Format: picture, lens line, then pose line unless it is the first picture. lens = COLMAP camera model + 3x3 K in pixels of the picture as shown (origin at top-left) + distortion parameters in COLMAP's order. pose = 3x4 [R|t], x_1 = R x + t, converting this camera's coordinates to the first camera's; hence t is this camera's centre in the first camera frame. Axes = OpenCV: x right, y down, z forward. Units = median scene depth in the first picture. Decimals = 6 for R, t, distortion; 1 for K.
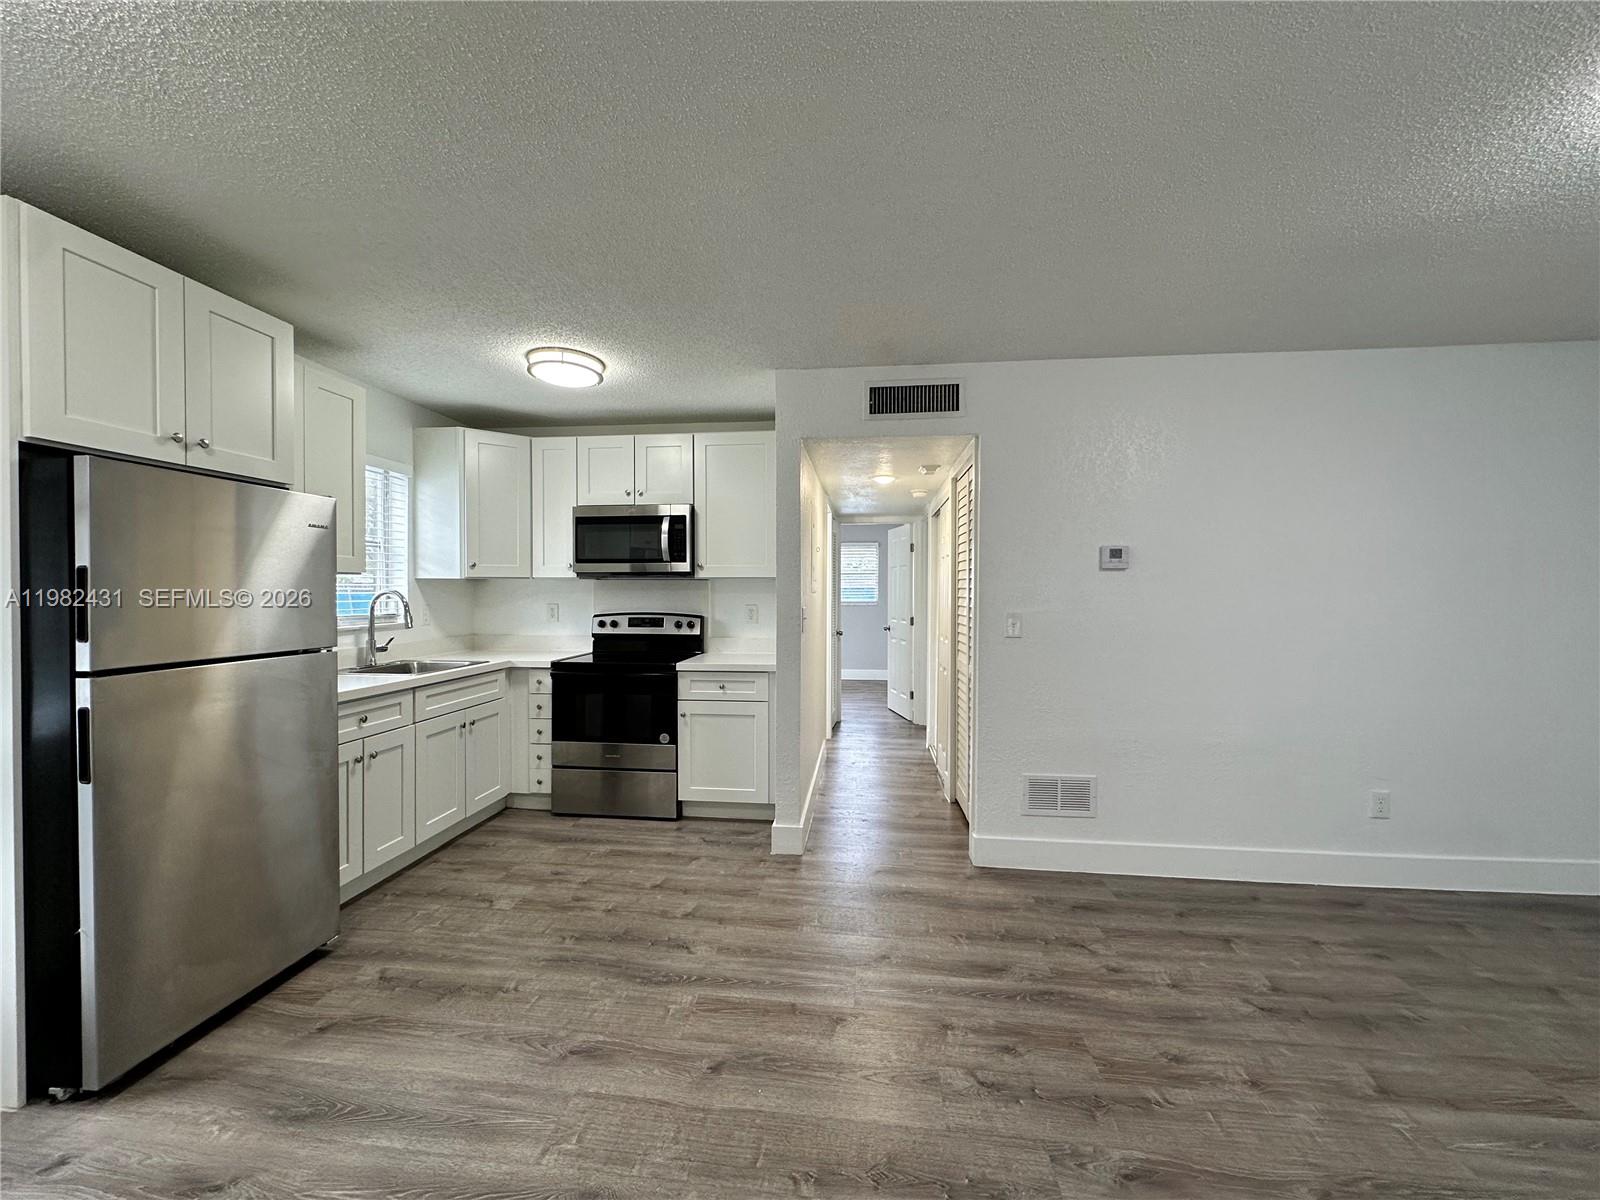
lens RADIAL K [[638.4, 0, 798.7], [0, 638.4, 598.3], [0, 0, 1]] dist [-0.002194, 0.000990]
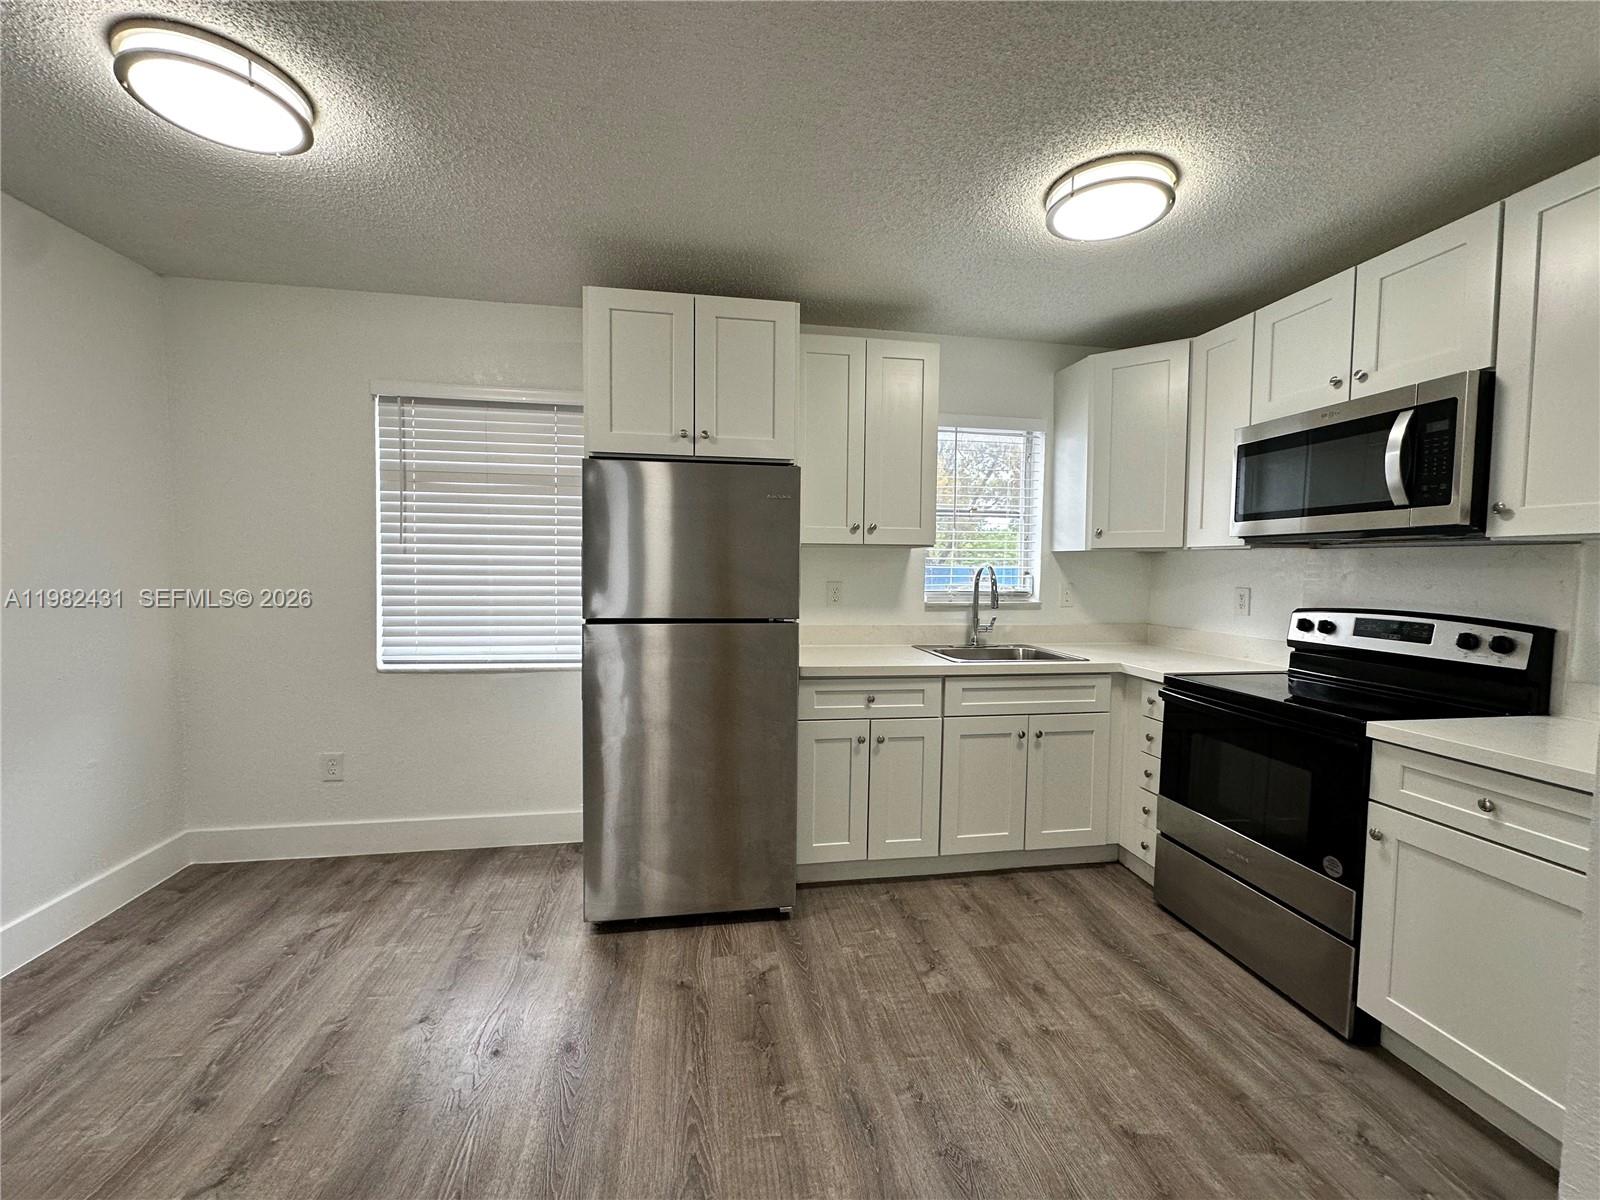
lens RADIAL K [[638.4, 0, 798.7], [0, 638.4, 598.3], [0, 0, 1]] dist [-0.002194, 0.000990]
pose [[0.274253, 0.051366, -0.960285, 0.139972], [-0.022215, 0.998644, 0.047073, -0.001395], [0.961401, 0.008423, 0.275023, 0.470976]]
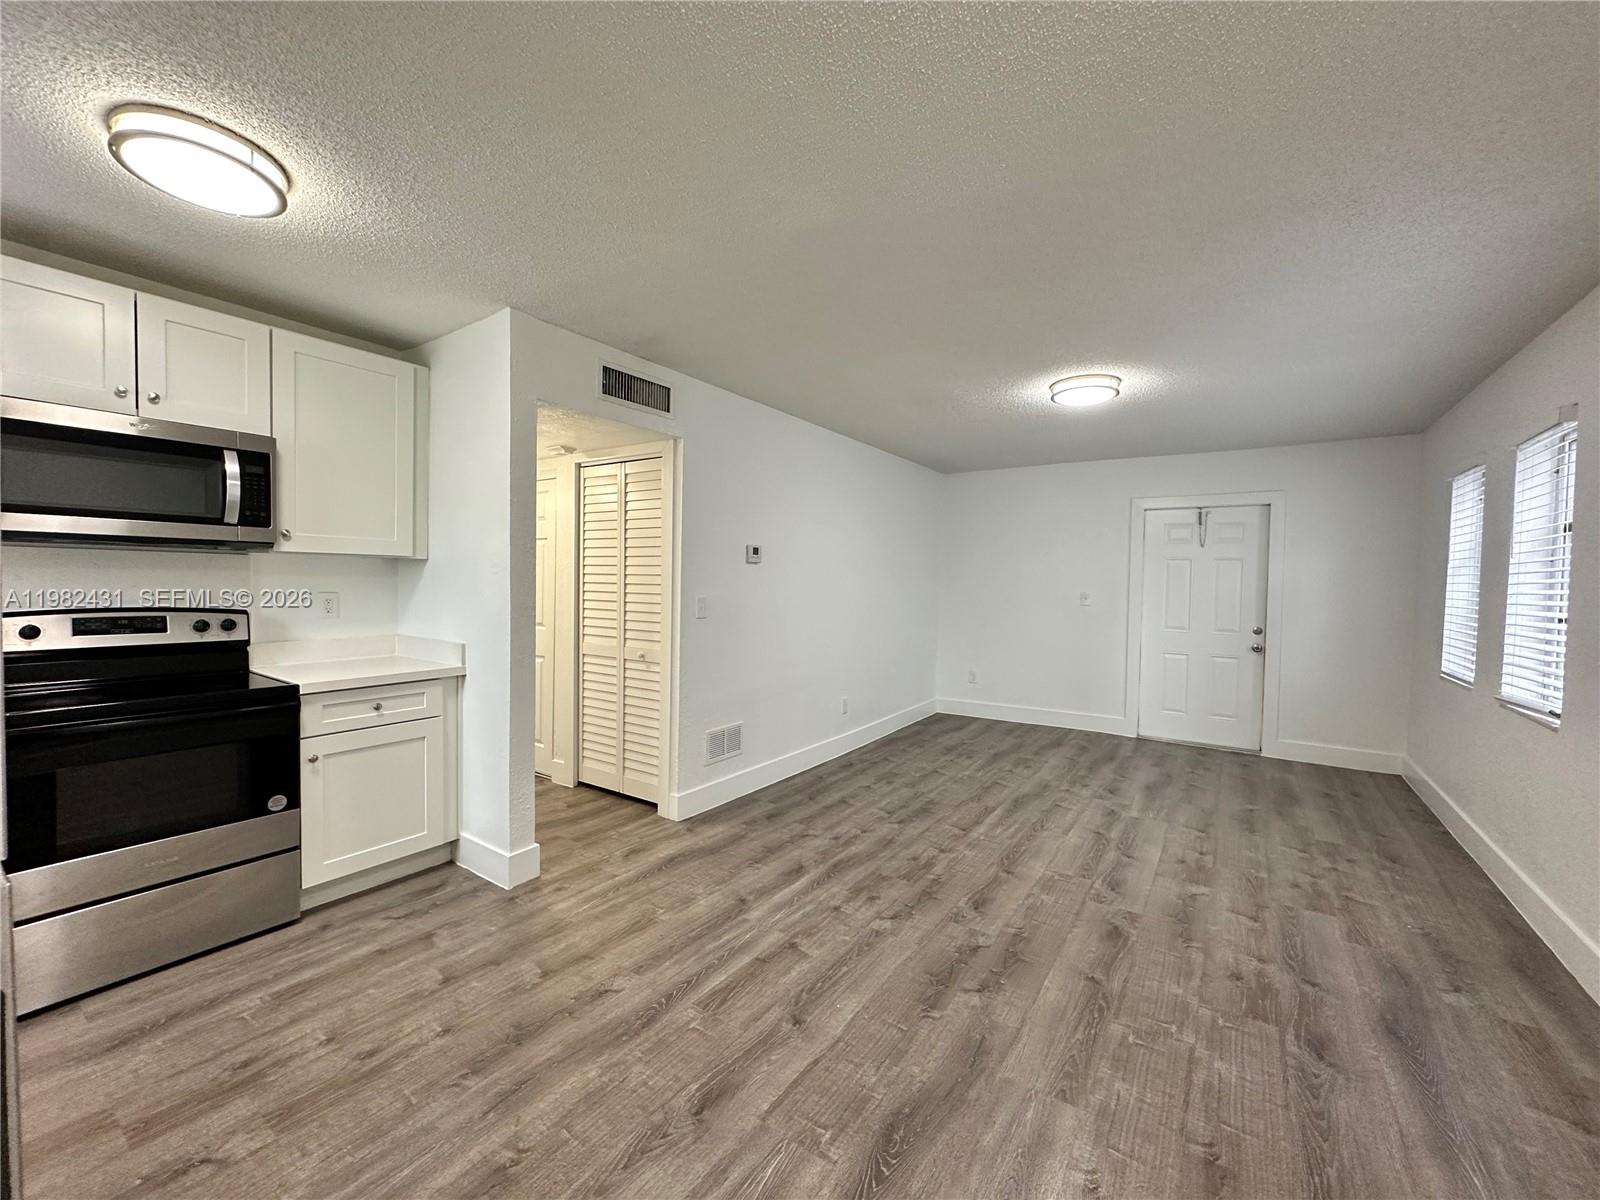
lens RADIAL K [[638.4, 0, 798.7], [0, 638.4, 598.3], [0, 0, 1]] dist [-0.002194, 0.000990]
pose [[0.475191, -0.019404, 0.879669, -0.525480], [-0.007393, 0.999633, 0.026044, -0.006316], [-0.879852, -0.018879, 0.474873, 0.242567]]
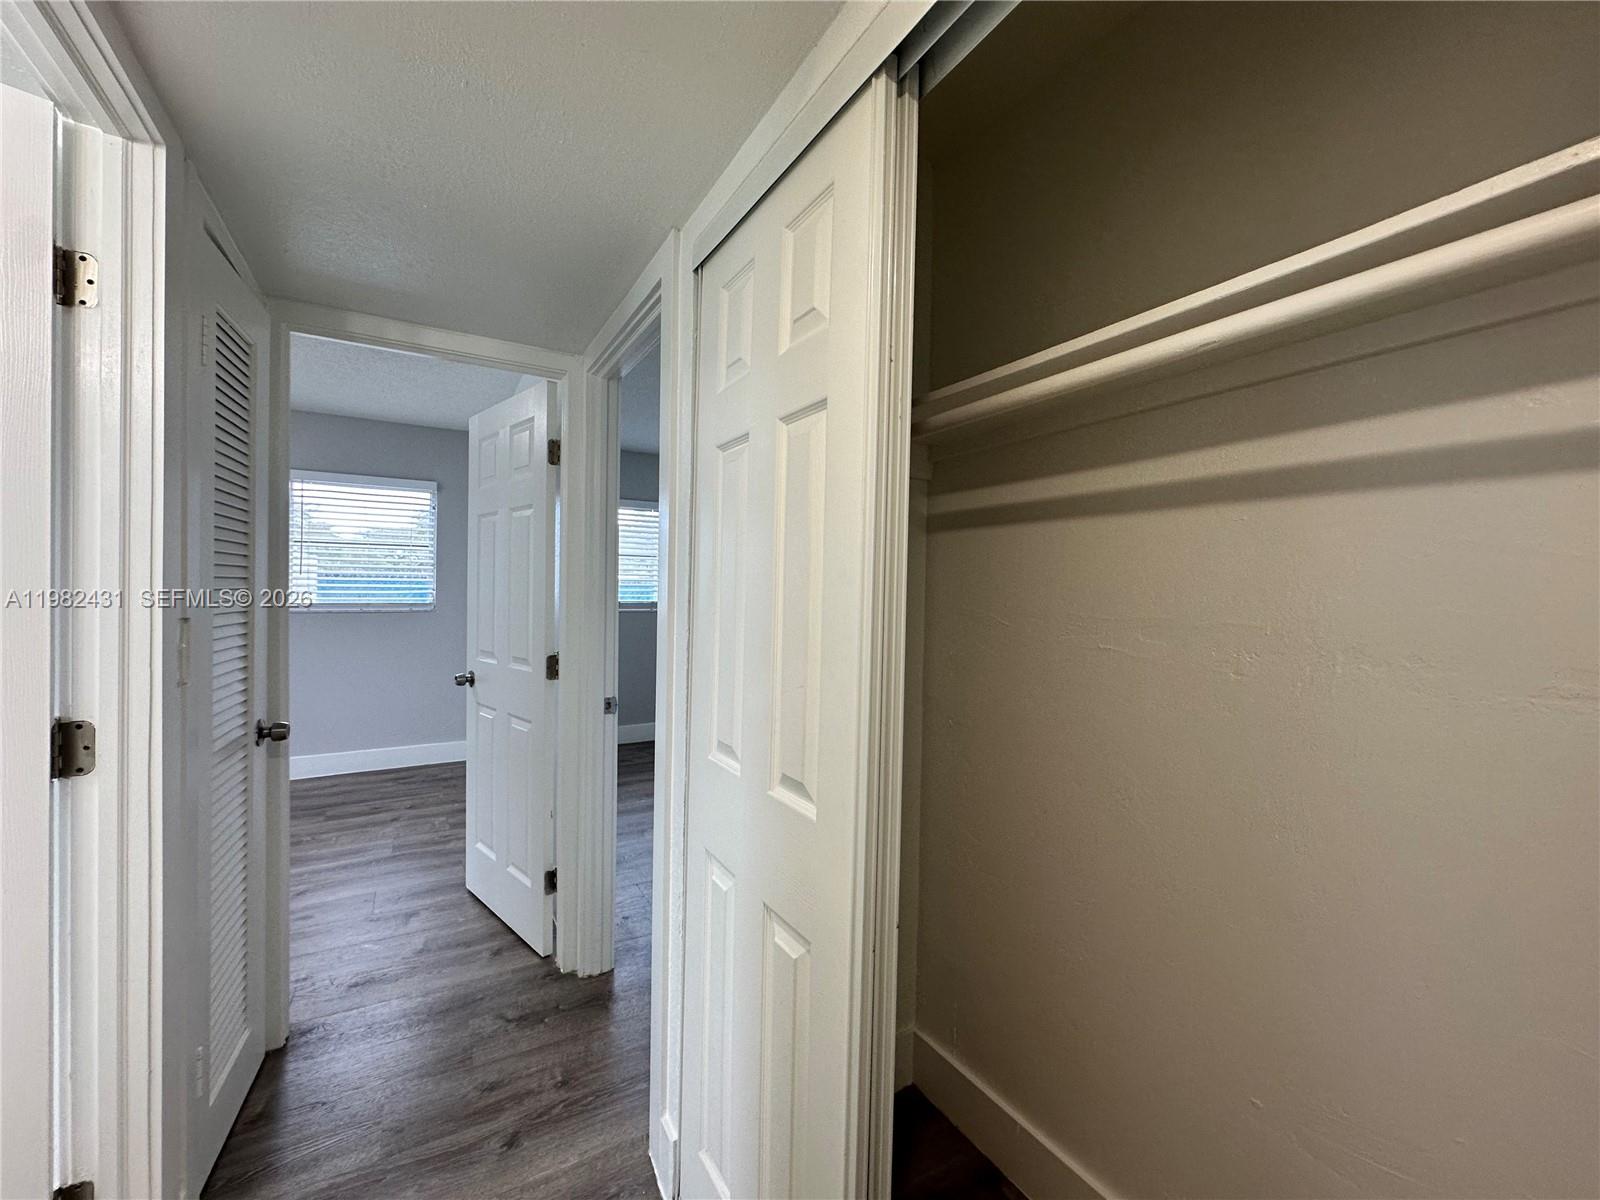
lens RADIAL K [[638.4, 0, 798.7], [0, 638.4, 598.3], [0, 0, 1]] dist [-0.002194, 0.000990]
pose [[0.798274, 0.001855, 0.602292, 0.137192], [-0.005674, 0.999974, 0.004441, -0.006384], [-0.602268, -0.006963, 0.798264, 1.164817]]
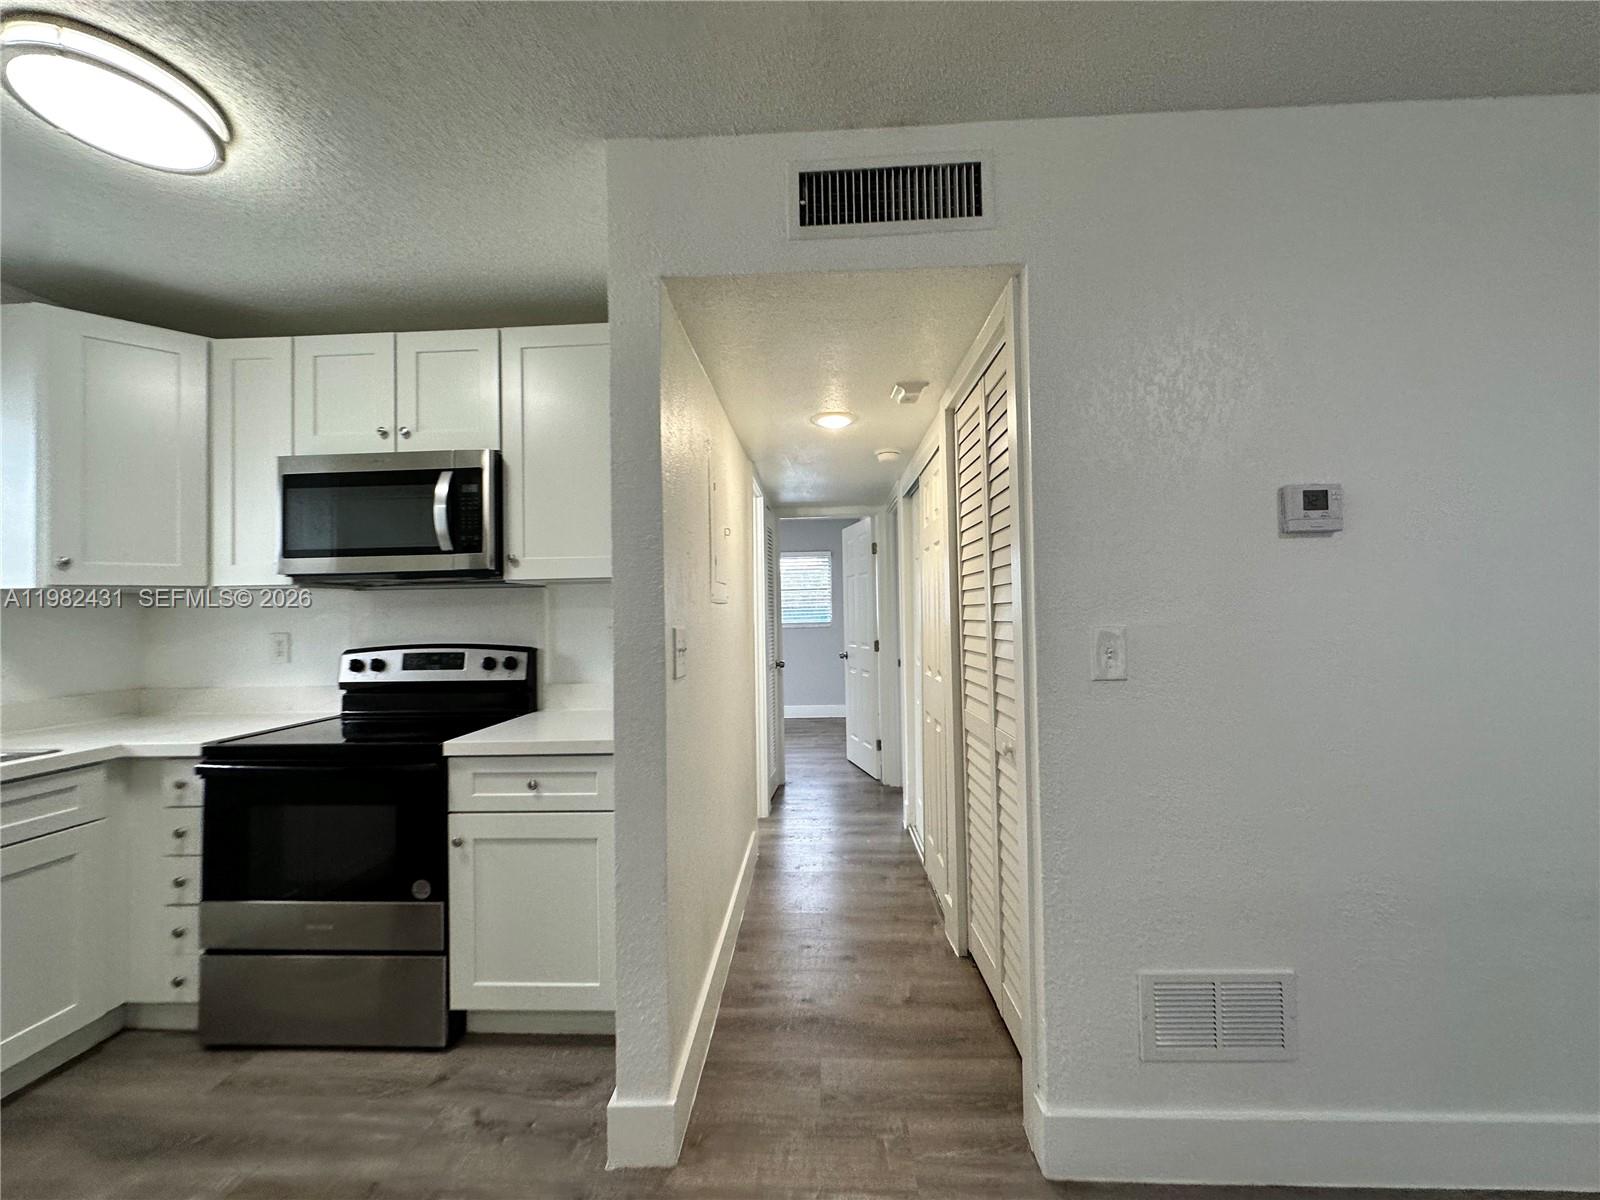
lens RADIAL K [[638.4, 0, 798.7], [0, 638.4, 598.3], [0, 0, 1]] dist [-0.002194, 0.000990]
pose [[0.997350, -0.018950, 0.070249, 0.061775], [0.021581, 0.999086, -0.036888, 0.010539], [-0.069485, 0.038306, 0.996847, 0.461513]]
